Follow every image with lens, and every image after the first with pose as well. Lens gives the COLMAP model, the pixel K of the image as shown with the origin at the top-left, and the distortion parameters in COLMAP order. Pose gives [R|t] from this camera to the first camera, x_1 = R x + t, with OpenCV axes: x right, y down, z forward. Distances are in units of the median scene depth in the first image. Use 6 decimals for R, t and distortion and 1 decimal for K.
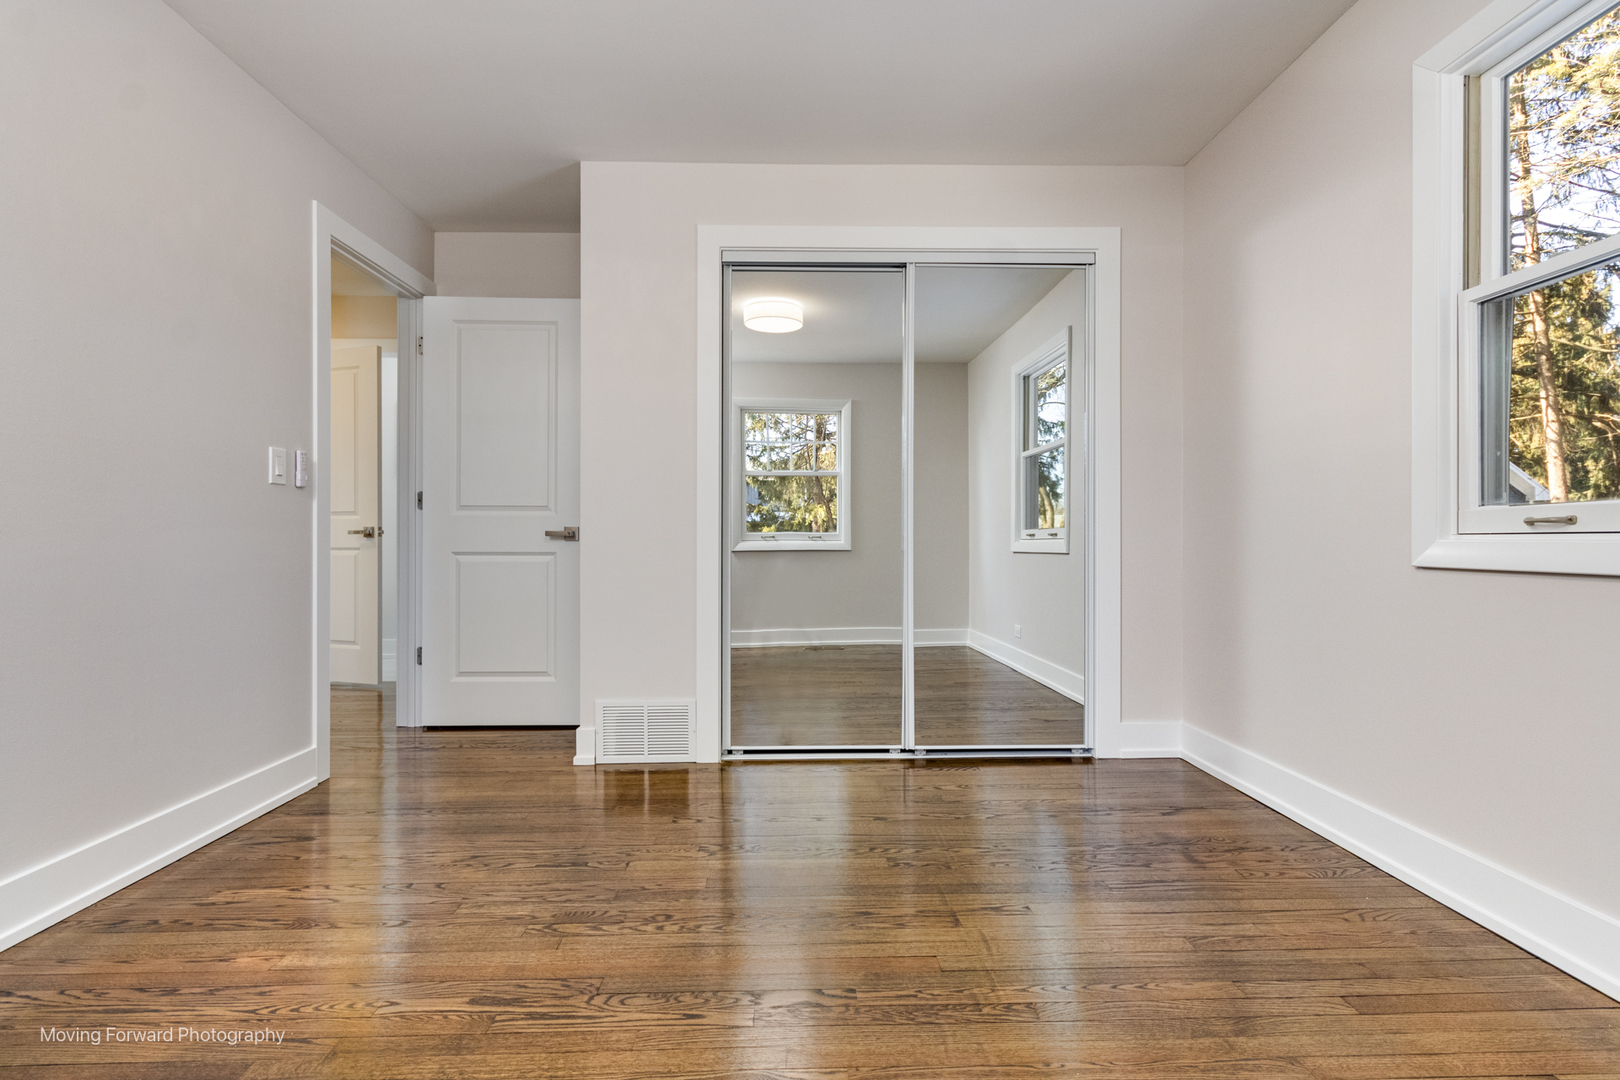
lens RADIAL K [[758.9, 0, 808.7], [0, 758.9, 545.2], [0, 0, 1]] dist [-0.000712, 0.001497]
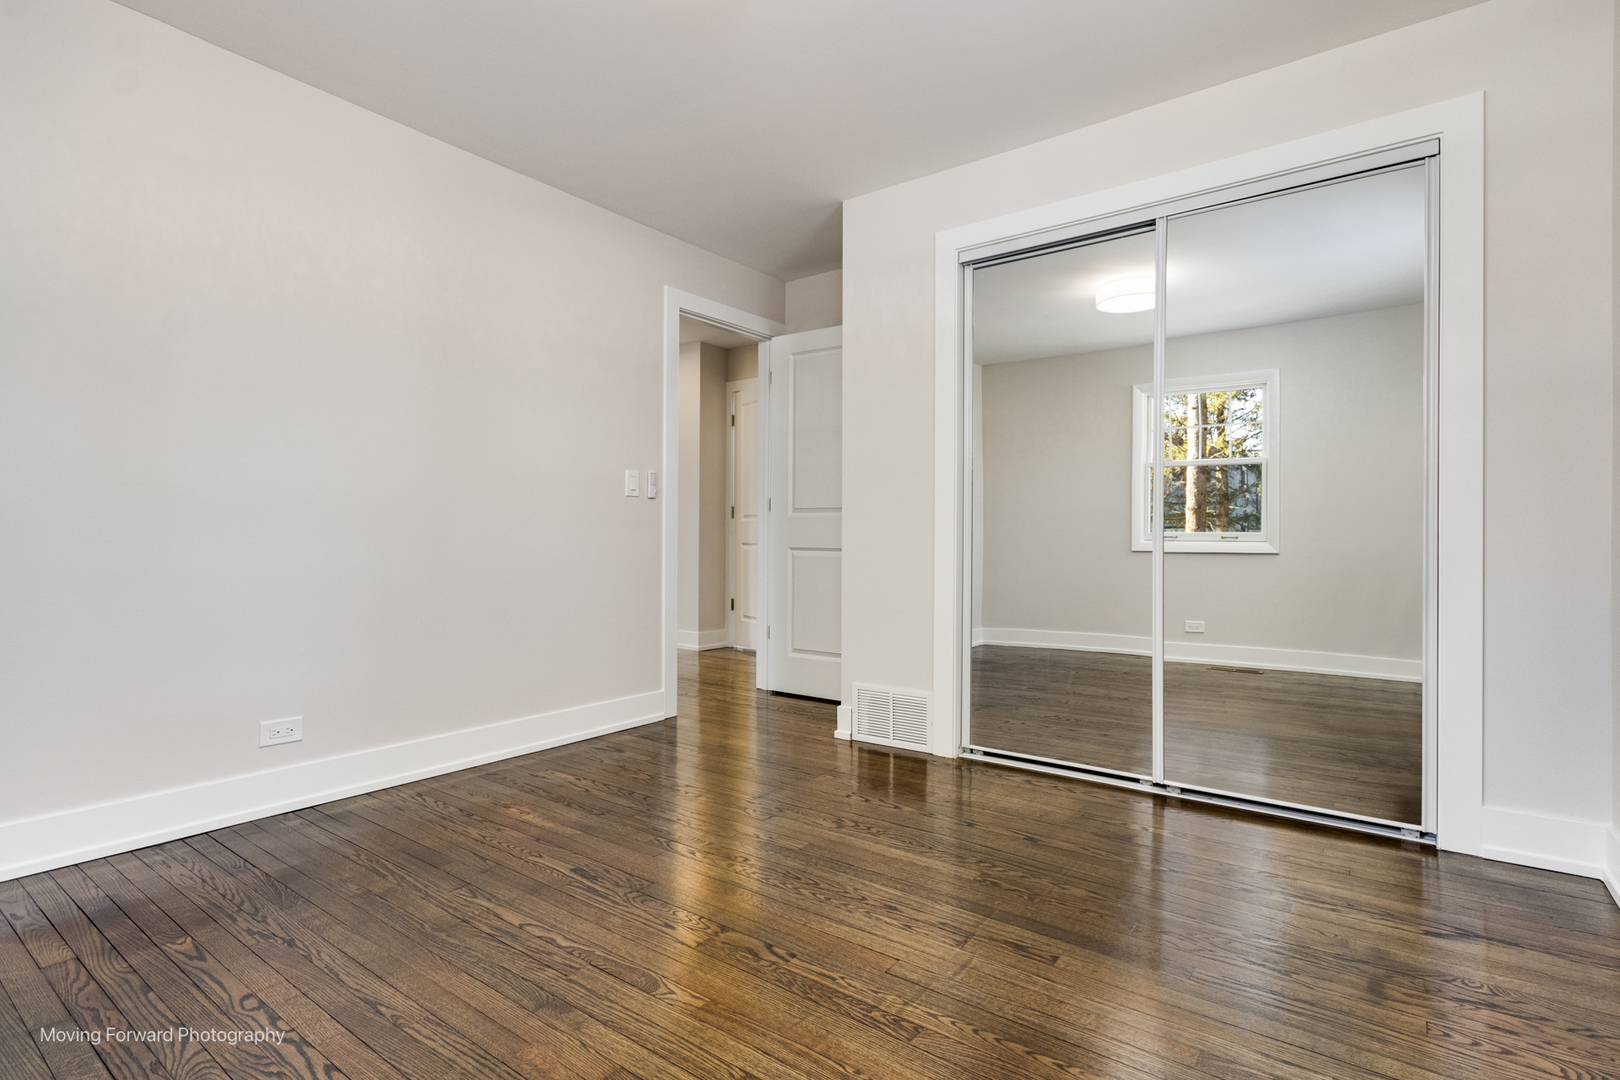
lens RADIAL K [[758.9, 0, 786.5], [0, 758.9, 532.9], [0, 0, 1]] dist [-0.000712, 0.001497]
pose [[0.791442, 0.000040, -0.611245, 0.322106], [-0.010722, 0.999847, -0.013818, 0.003203], [0.611151, 0.017490, 0.791321, 0.063260]]
